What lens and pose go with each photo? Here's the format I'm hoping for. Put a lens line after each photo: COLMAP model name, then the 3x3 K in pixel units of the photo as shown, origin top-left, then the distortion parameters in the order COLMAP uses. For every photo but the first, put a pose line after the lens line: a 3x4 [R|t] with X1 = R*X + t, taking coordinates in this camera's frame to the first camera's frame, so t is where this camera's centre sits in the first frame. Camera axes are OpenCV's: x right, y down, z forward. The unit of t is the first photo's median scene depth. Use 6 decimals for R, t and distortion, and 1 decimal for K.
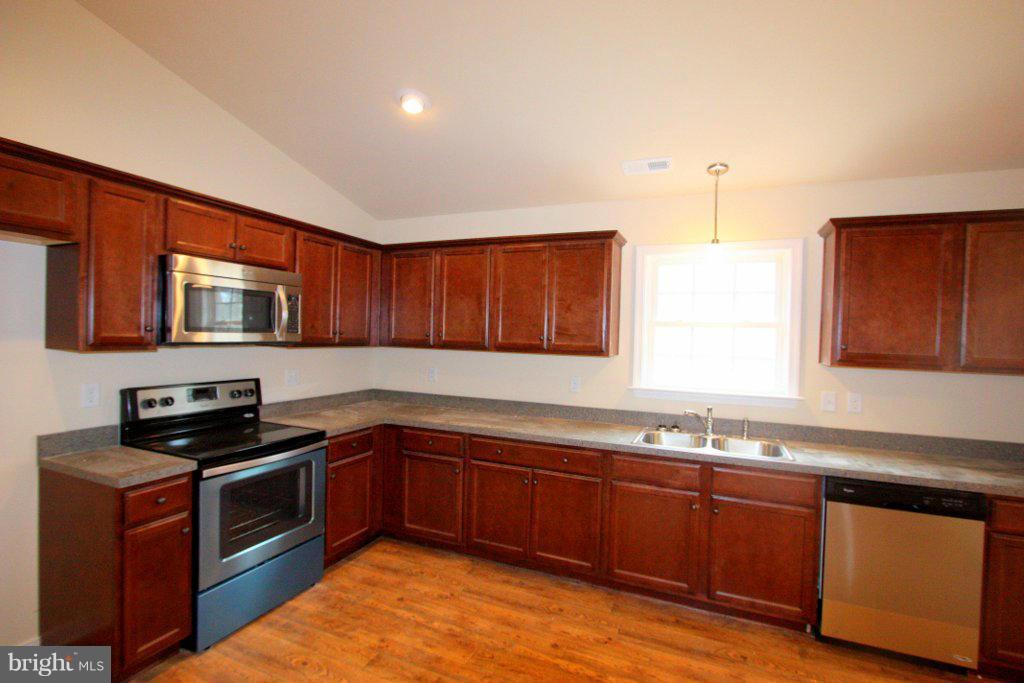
lens RADIAL K [[474.9, 0, 514.4], [0, 474.9, 346.7], [0, 0, 1]] dist [-0.016607, 0.000964]
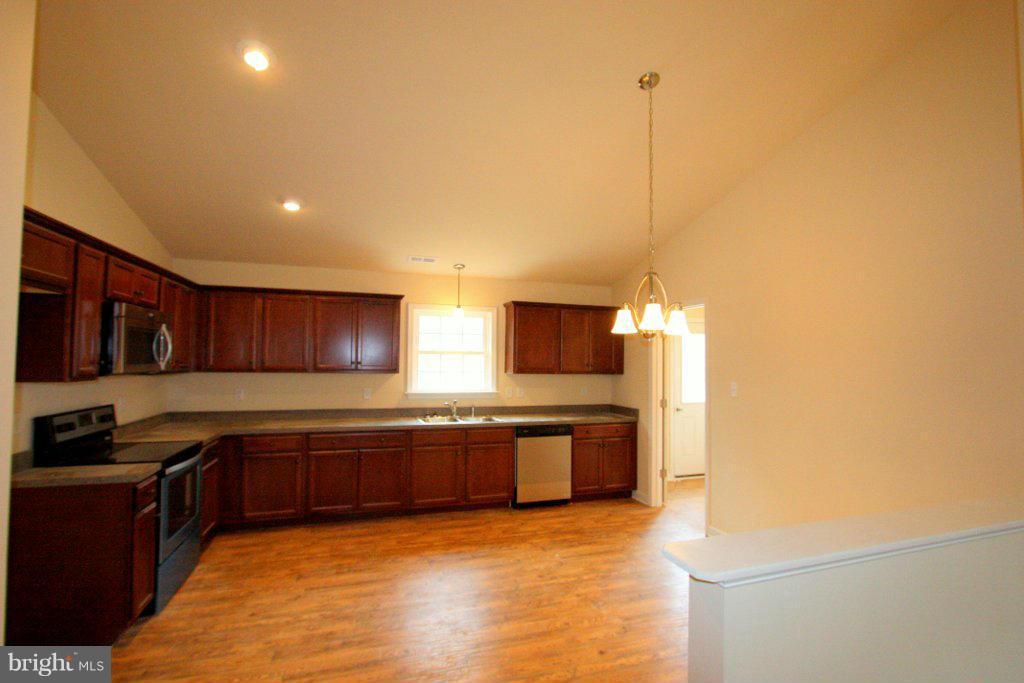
lens RADIAL K [[474.9, 0, 514.9], [0, 474.9, 346.5], [0, 0, 1]] dist [-0.016607, 0.000964]
pose [[0.755735, 0.000431, 0.654877, -0.618143], [0.024099, 0.999304, -0.028469, -0.016451], [-0.654434, 0.037298, 0.755199, -0.513704]]
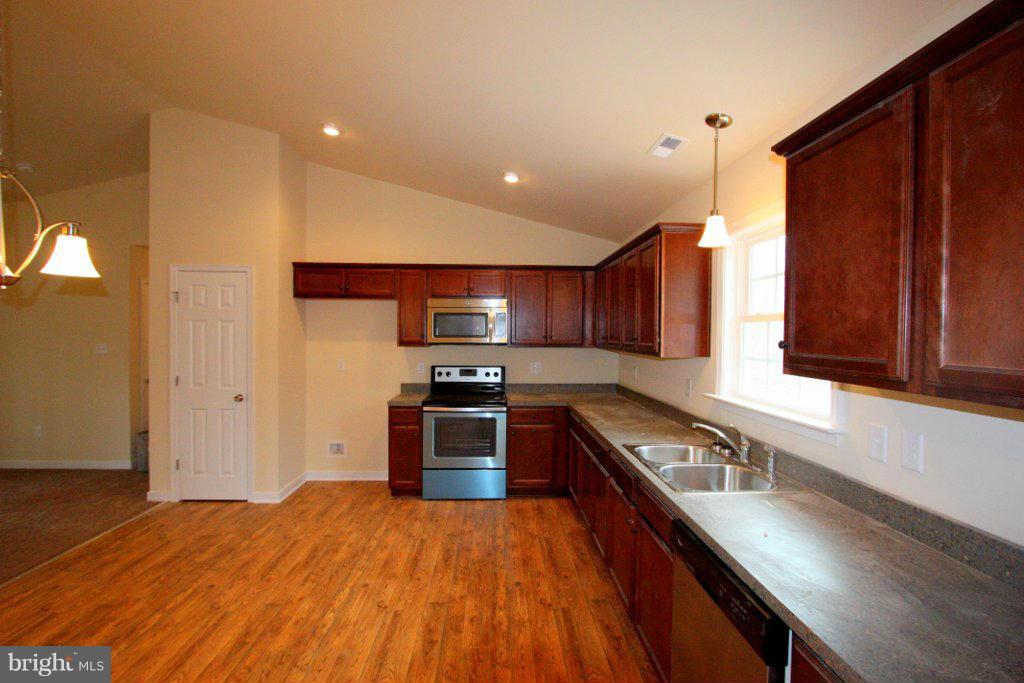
lens RADIAL K [[474.9, 0, 518.1], [0, 474.9, 347.8], [0, 0, 1]] dist [-0.016607, 0.000964]
pose [[0.436124, 0.003149, -0.899881, 1.039807], [-0.017562, 0.999833, -0.005013, 0.012354], [0.899715, 0.017990, 0.436107, 0.378854]]
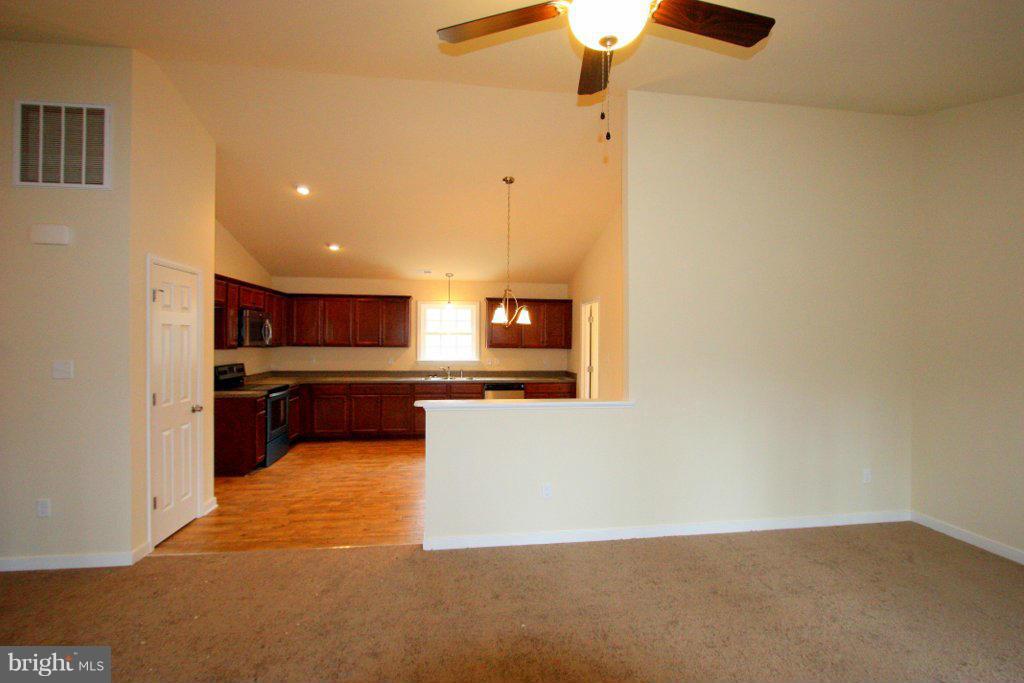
lens RADIAL K [[474.9, 0, 517.0], [0, 474.9, 345.2], [0, 0, 1]] dist [-0.016607, 0.000964]
pose [[0.854464, -0.026832, 0.518817, -0.661101], [0.026399, 0.999618, 0.008220, 0.004570], [-0.518839, 0.006673, 0.854846, -1.527481]]
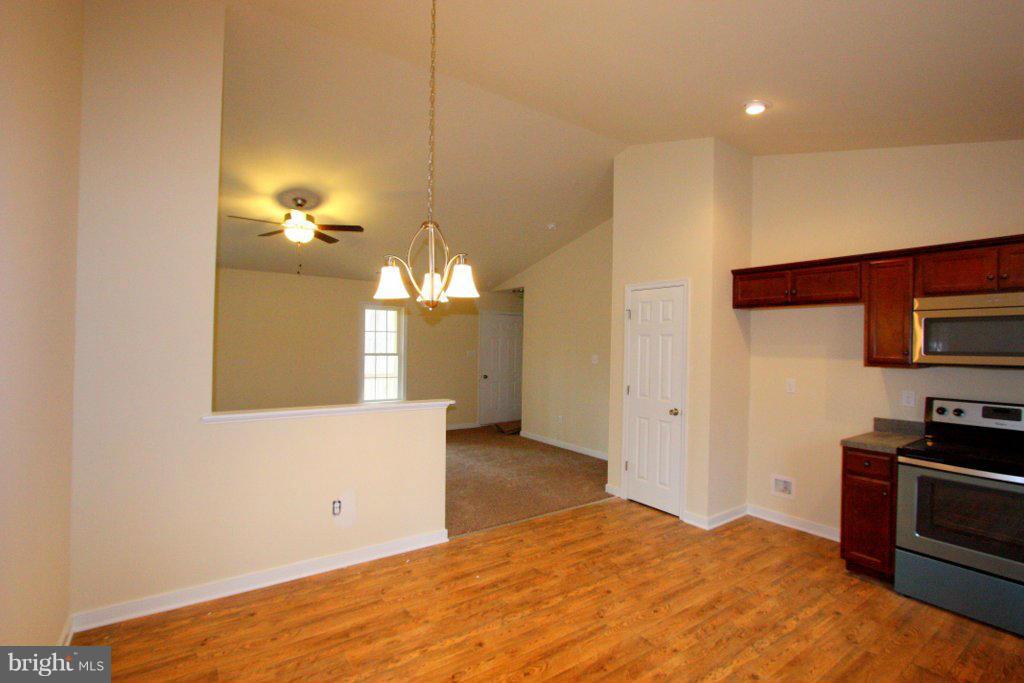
lens RADIAL K [[474.9, 0, 516.9], [0, 474.9, 345.5], [0, 0, 1]] dist [-0.016607, 0.000964]
pose [[-0.518822, -0.033199, -0.854237, 0.853176], [-0.049022, 0.998757, -0.009042, 0.007317], [0.853476, 0.037185, -0.519804, 0.592038]]
